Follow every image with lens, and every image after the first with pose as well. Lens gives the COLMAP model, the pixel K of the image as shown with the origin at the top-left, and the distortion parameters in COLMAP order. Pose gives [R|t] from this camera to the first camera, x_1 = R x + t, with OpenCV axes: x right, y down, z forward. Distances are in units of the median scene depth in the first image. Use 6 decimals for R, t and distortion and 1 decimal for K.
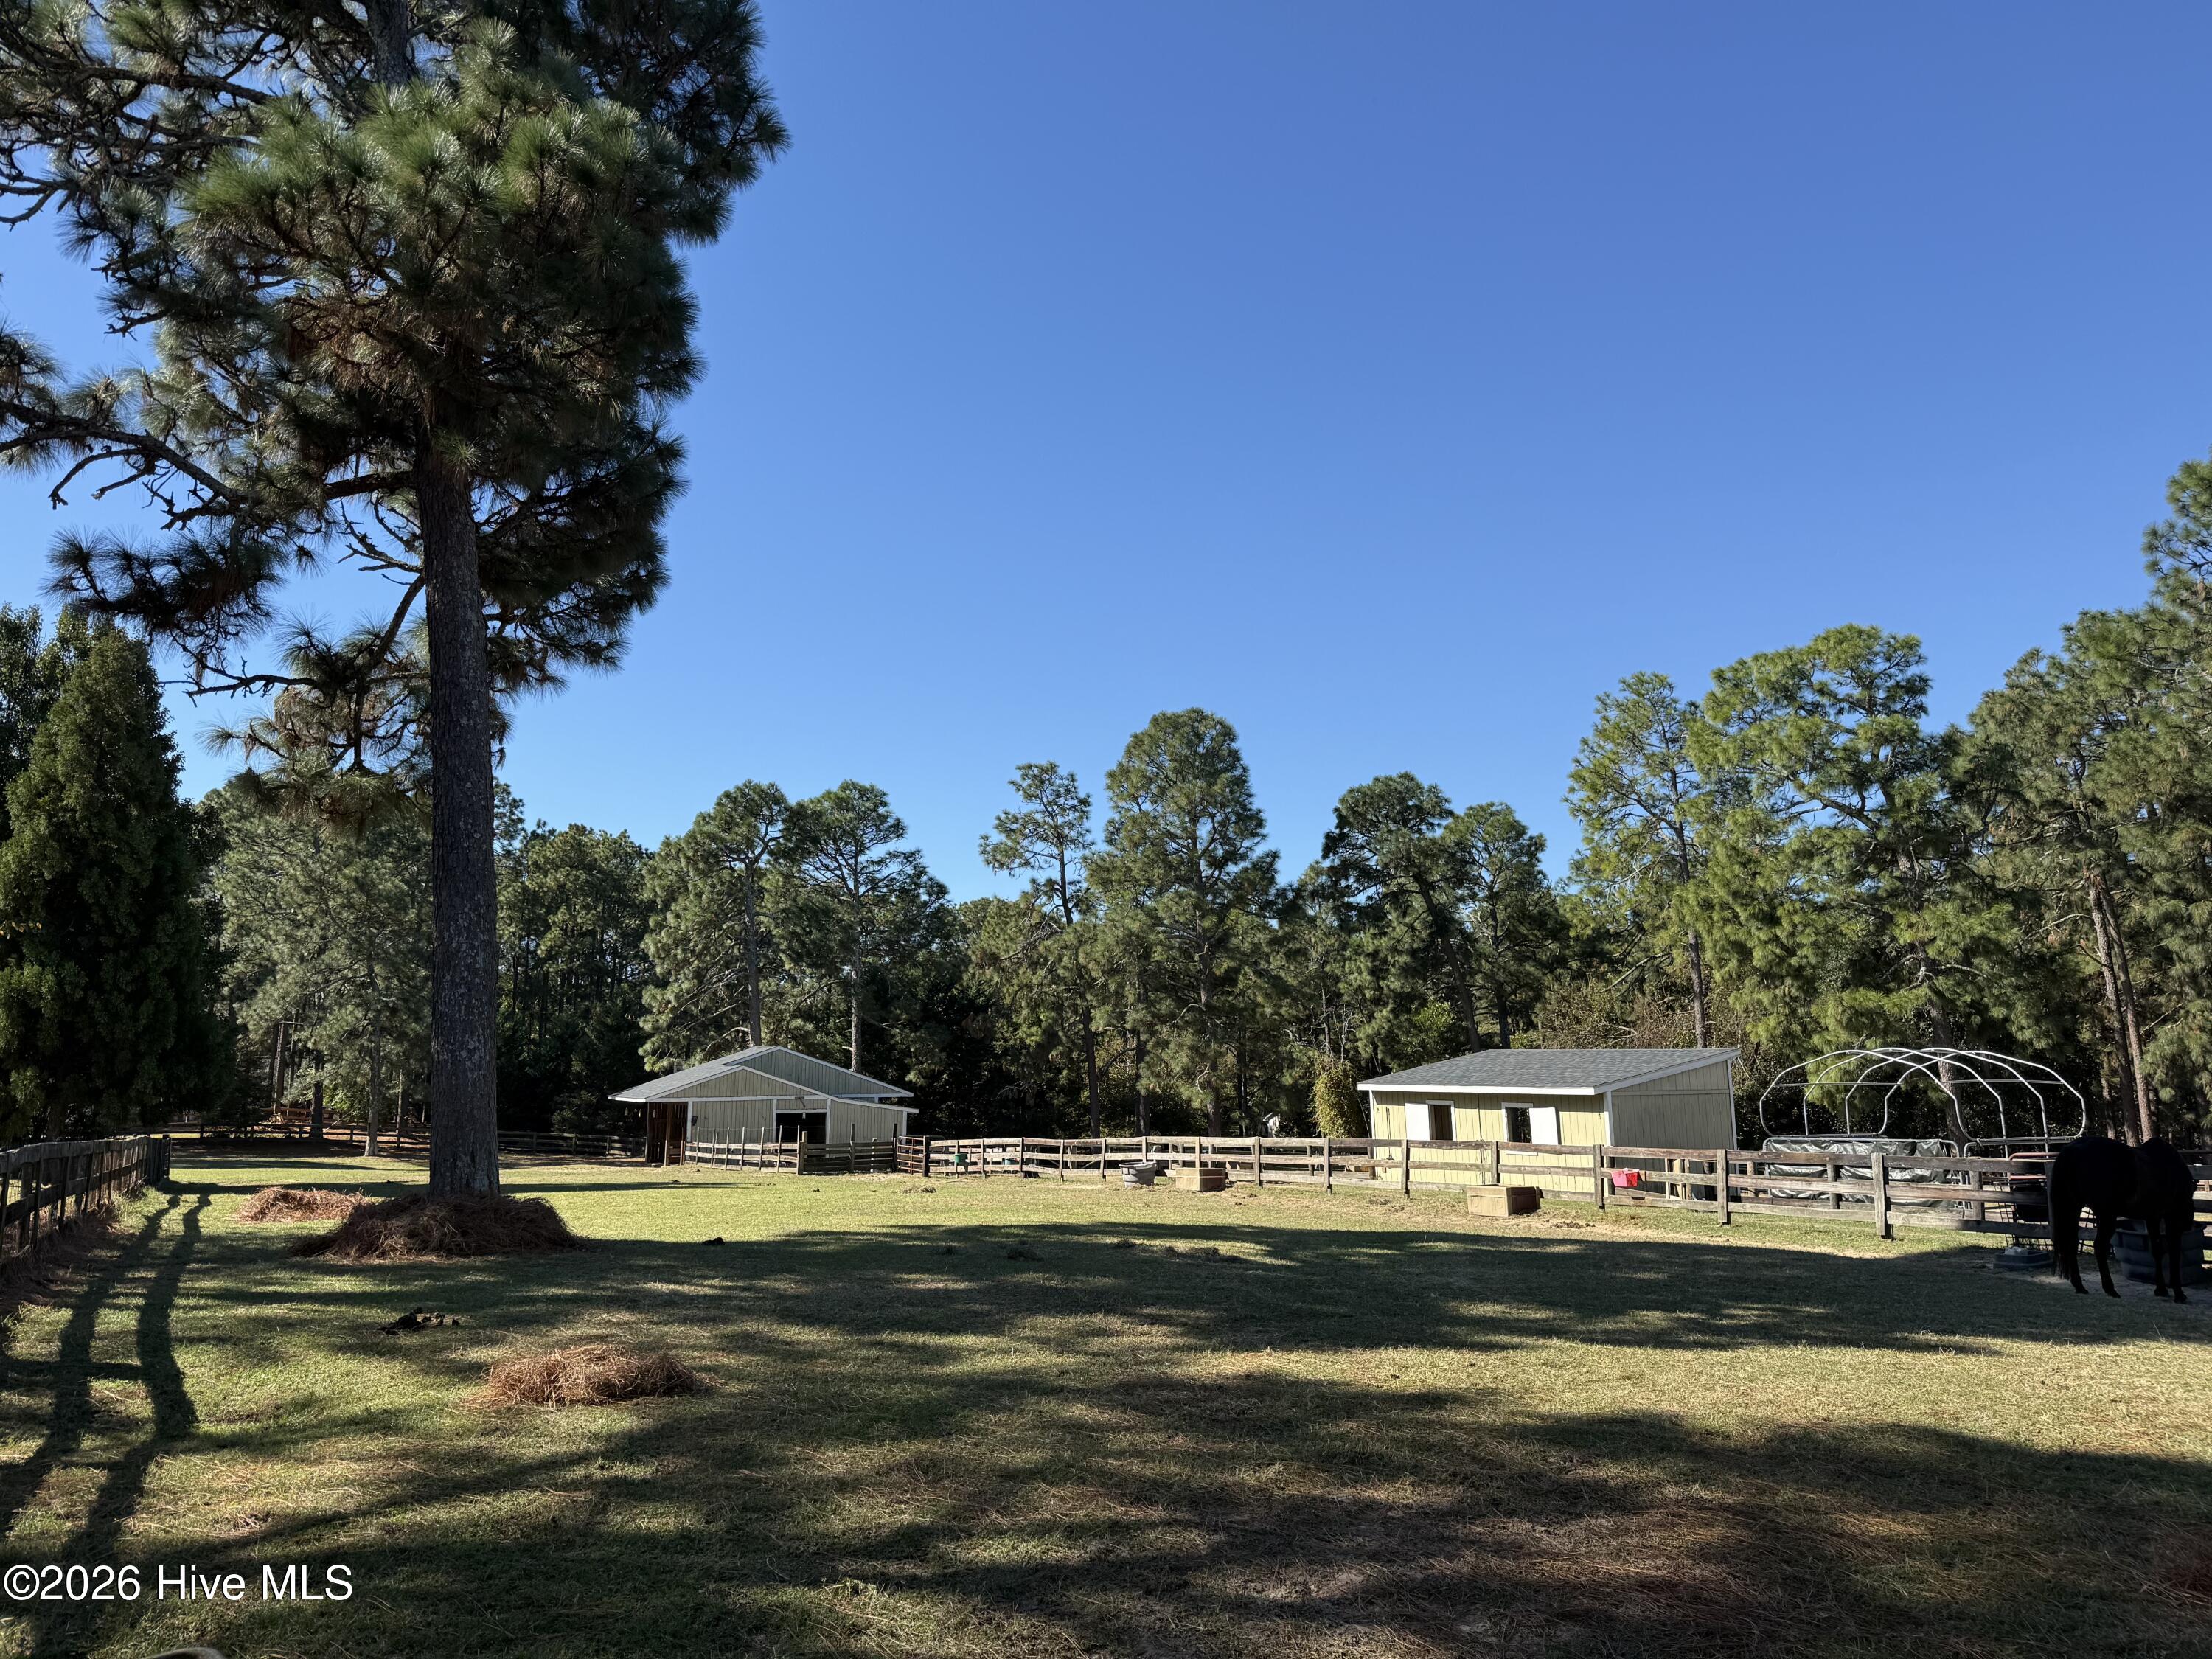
lens RADIAL K [[1549.1, 0, 1094.8], [0, 1549.1, 848.1], [0, 0, 1]] dist [0.009874, -0.010319]
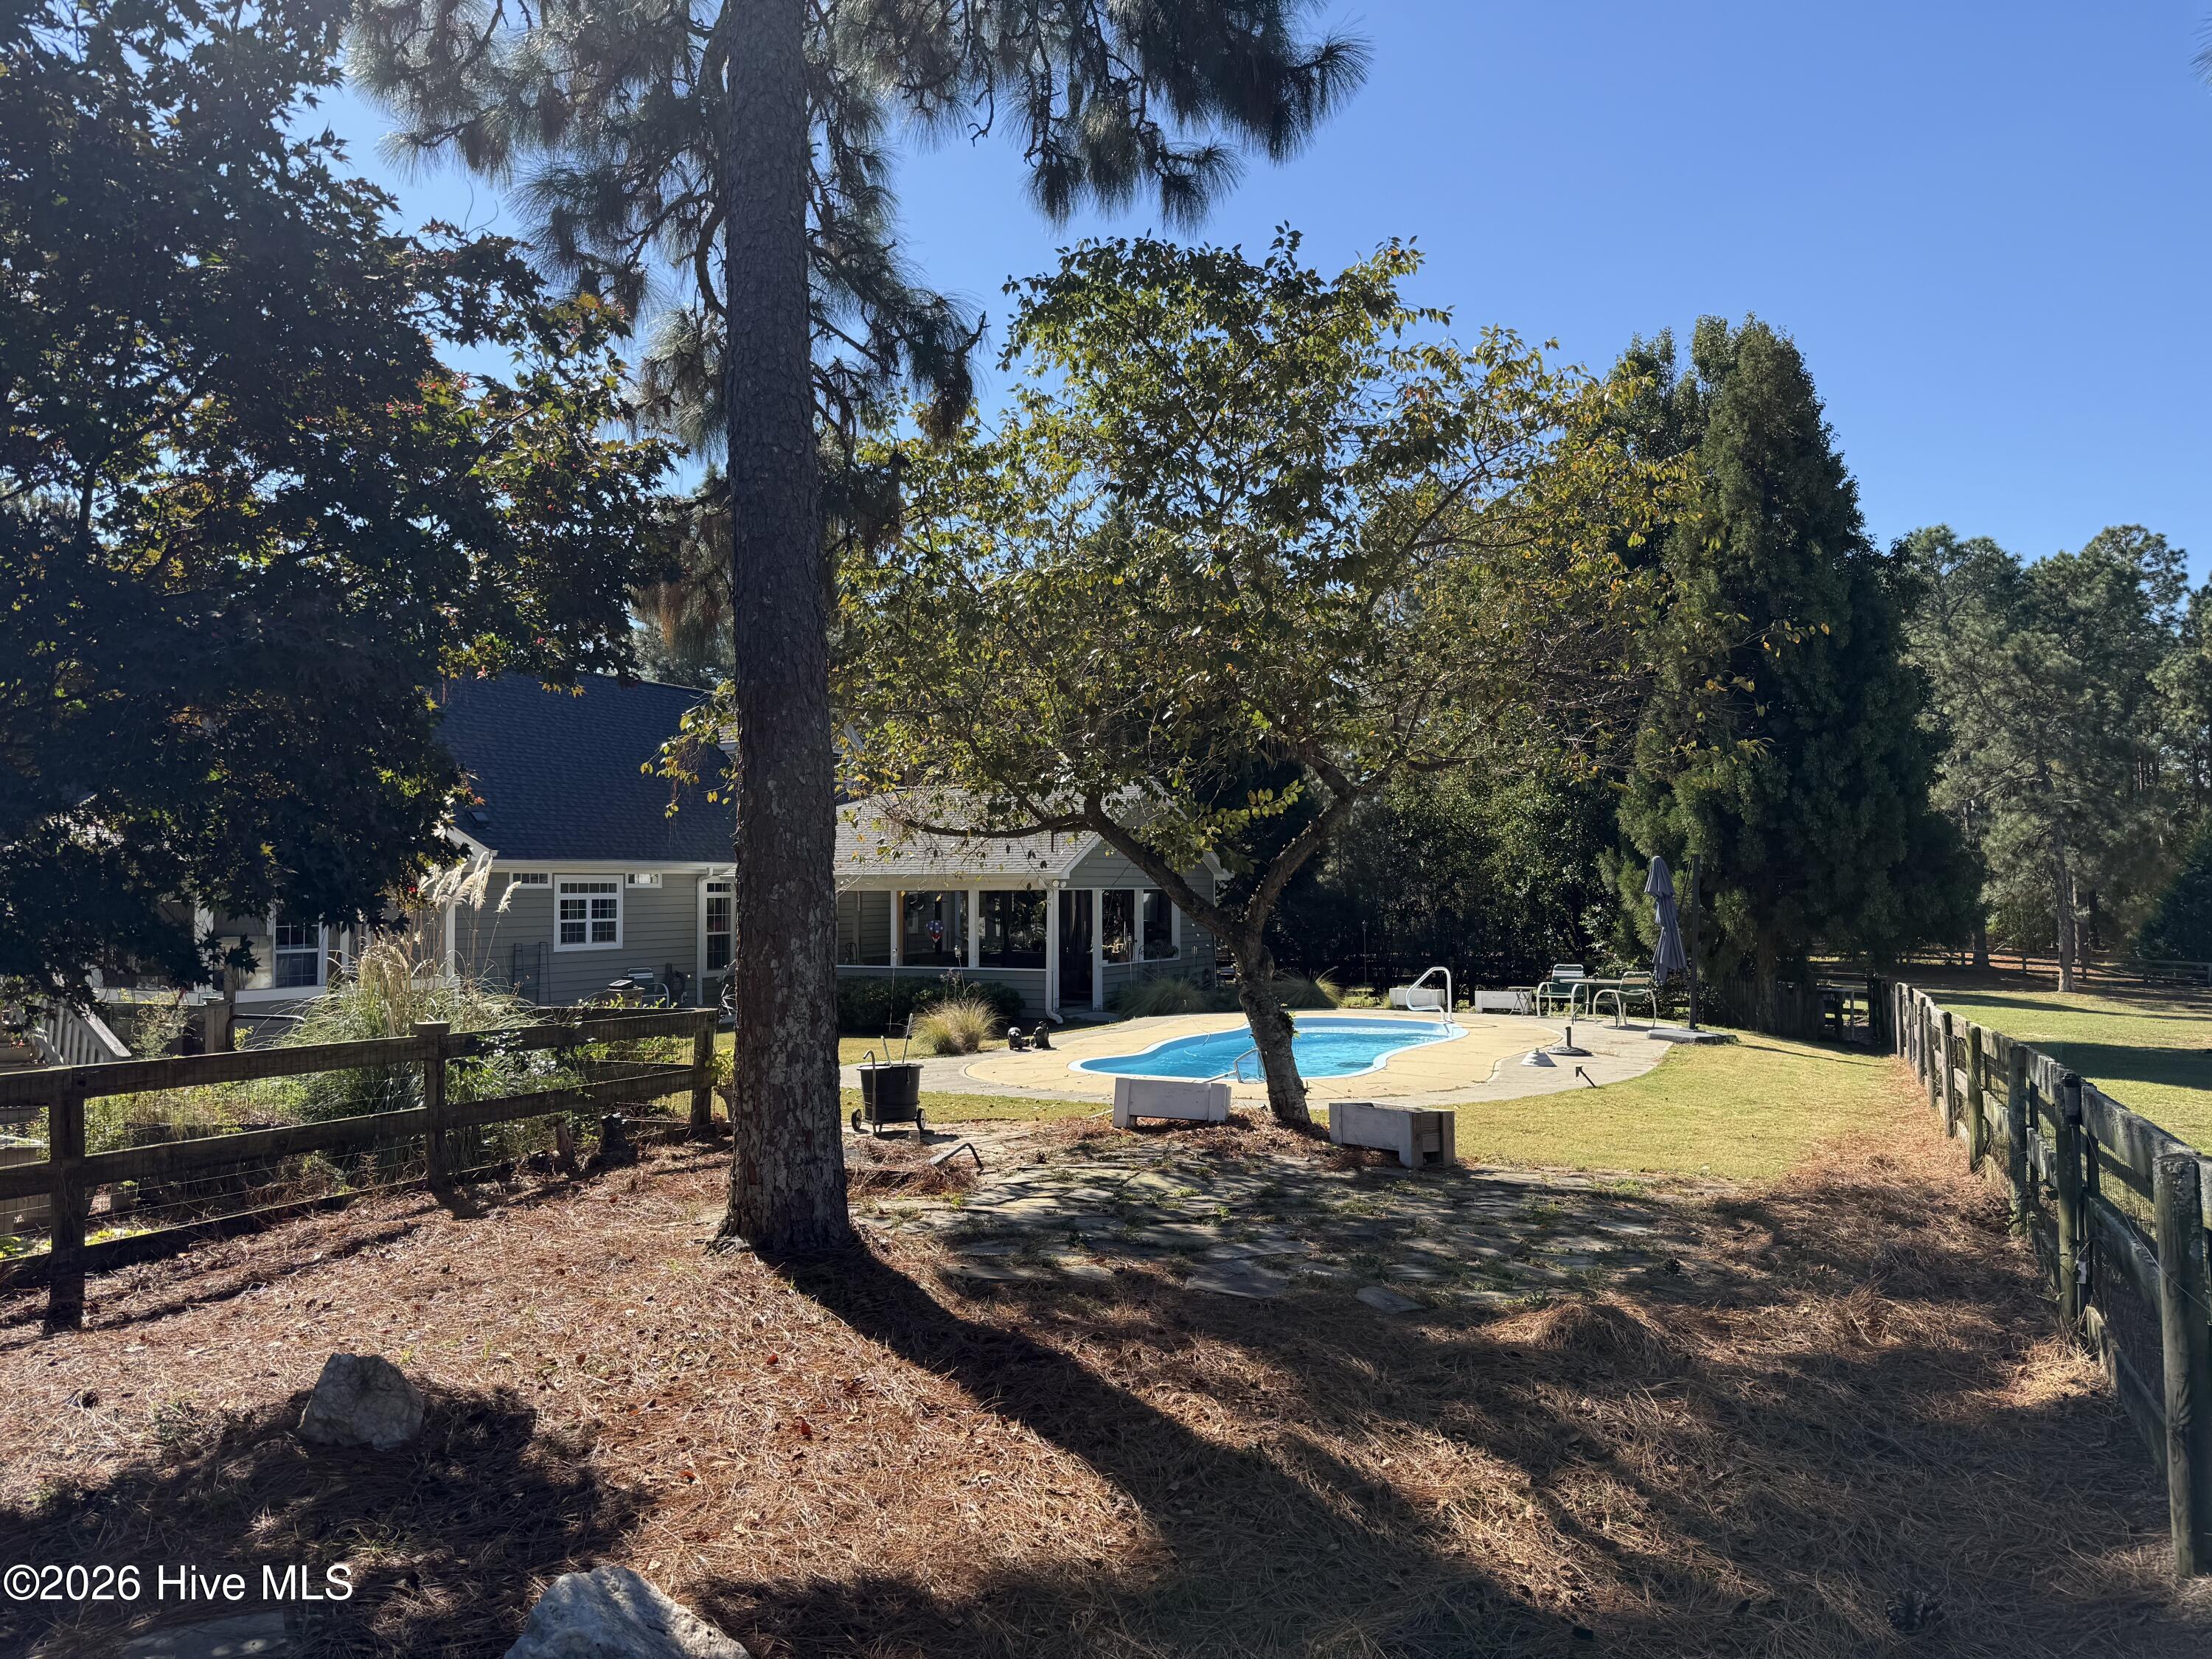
lens RADIAL K [[1549.1, 0, 1102.5], [0, 1549.1, 835.2], [0, 0, 1]] dist [0.009874, -0.010319]
pose [[0.587778, -0.036400, -0.808203, -0.103655], [0.123488, 0.991318, 0.045162, 0.016964], [0.799542, -0.126349, 0.587170, 0.125552]]
